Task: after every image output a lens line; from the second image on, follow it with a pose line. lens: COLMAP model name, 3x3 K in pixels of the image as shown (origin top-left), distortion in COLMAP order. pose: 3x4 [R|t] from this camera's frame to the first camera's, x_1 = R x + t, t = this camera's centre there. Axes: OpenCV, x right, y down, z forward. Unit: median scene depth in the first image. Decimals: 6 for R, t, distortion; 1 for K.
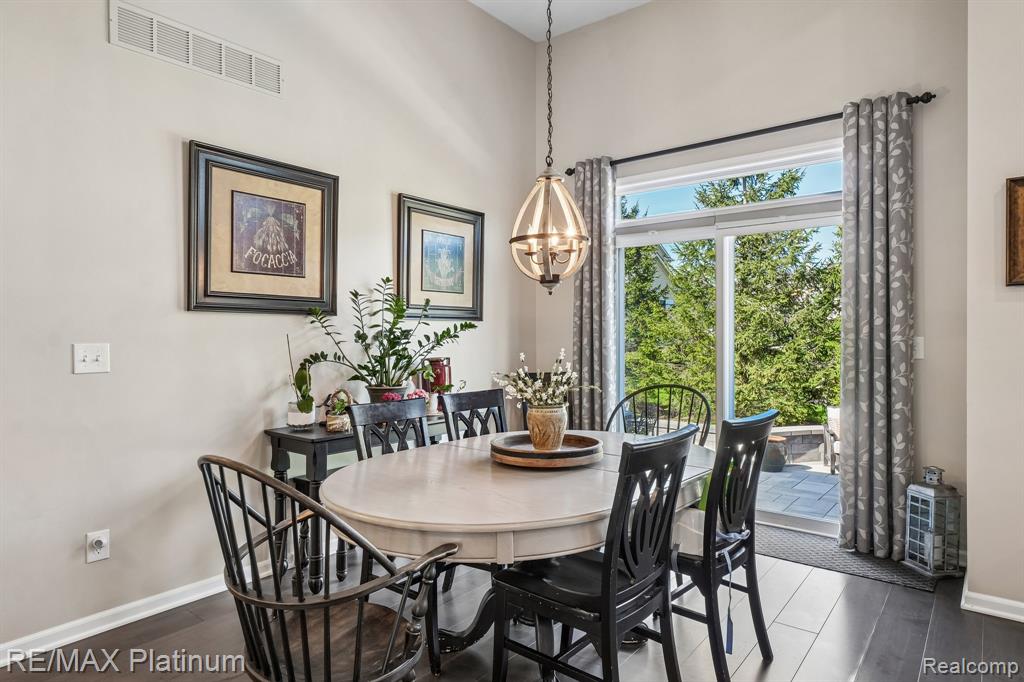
lens RADIAL K [[574.1, 0, 517.8], [0, 574.1, 339.1], [0, 0, 1]] dist [0.003449, -0.002684]
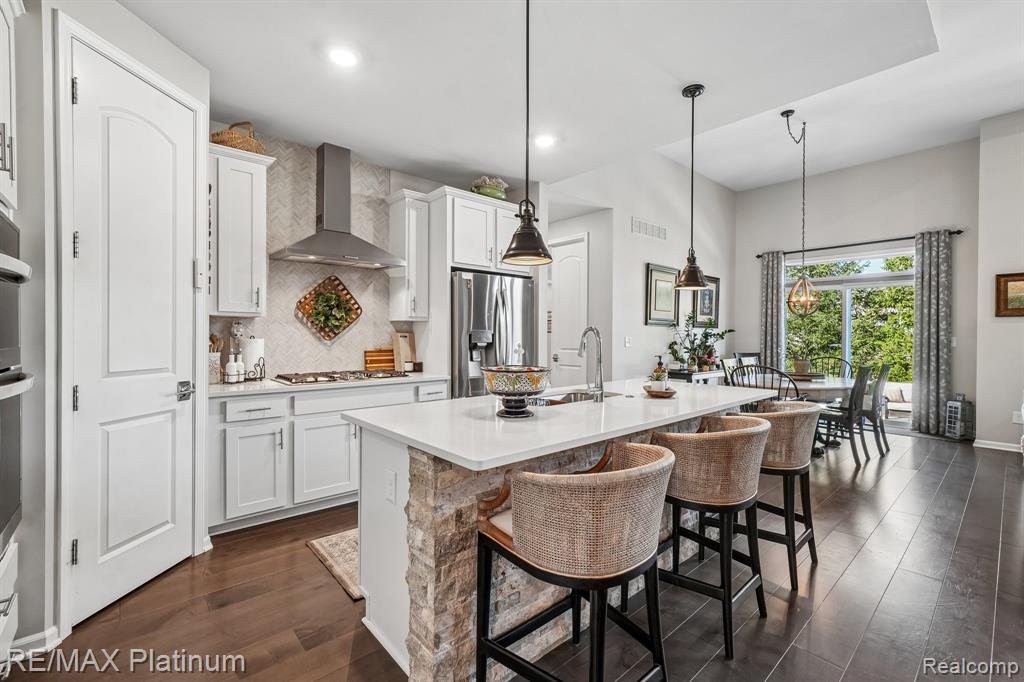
lens RADIAL K [[442.4, 0, 511.8], [0, 442.4, 339.1], [0, 0, 1]] dist [0.001727, 0.000992]
pose [[0.986780, 0.008857, -0.161823, -0.733801], [-0.008466, 0.999959, 0.003108, 0.013596], [0.161844, -0.001697, 0.986815, -1.002588]]
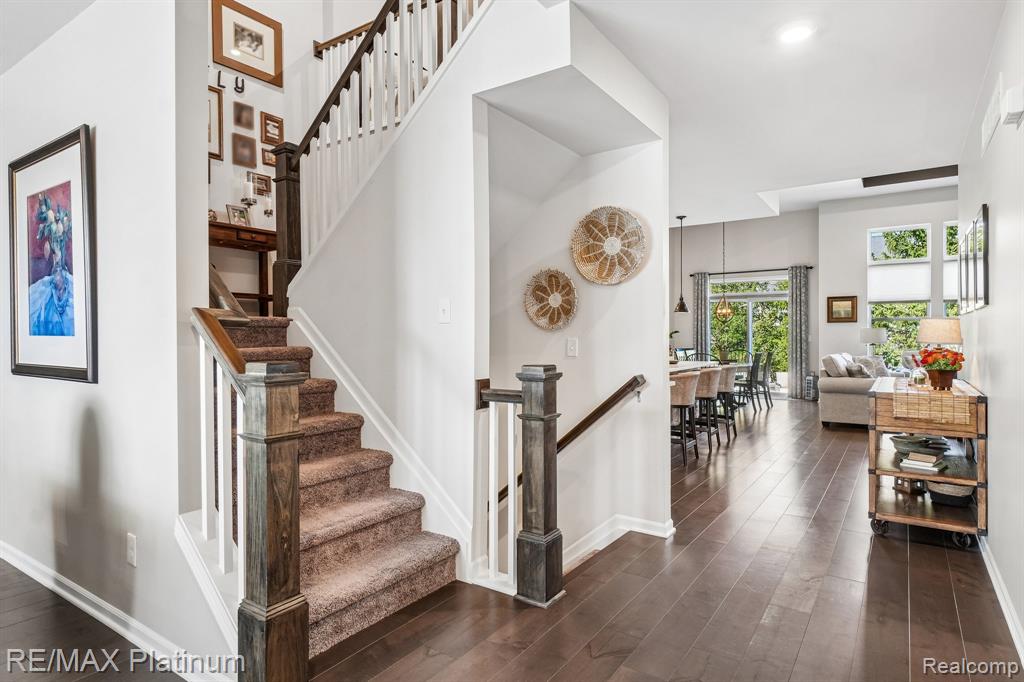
lens RADIAL K [[574.1, 0, 508.8], [0, 574.1, 339.2], [0, 0, 1]] dist [0.003449, -0.002684]
pose [[0.996759, -0.001440, 0.080435, -1.399402], [0.001638, 0.999996, -0.002391, 0.025860], [-0.080432, 0.002515, 0.996757, -2.325996]]
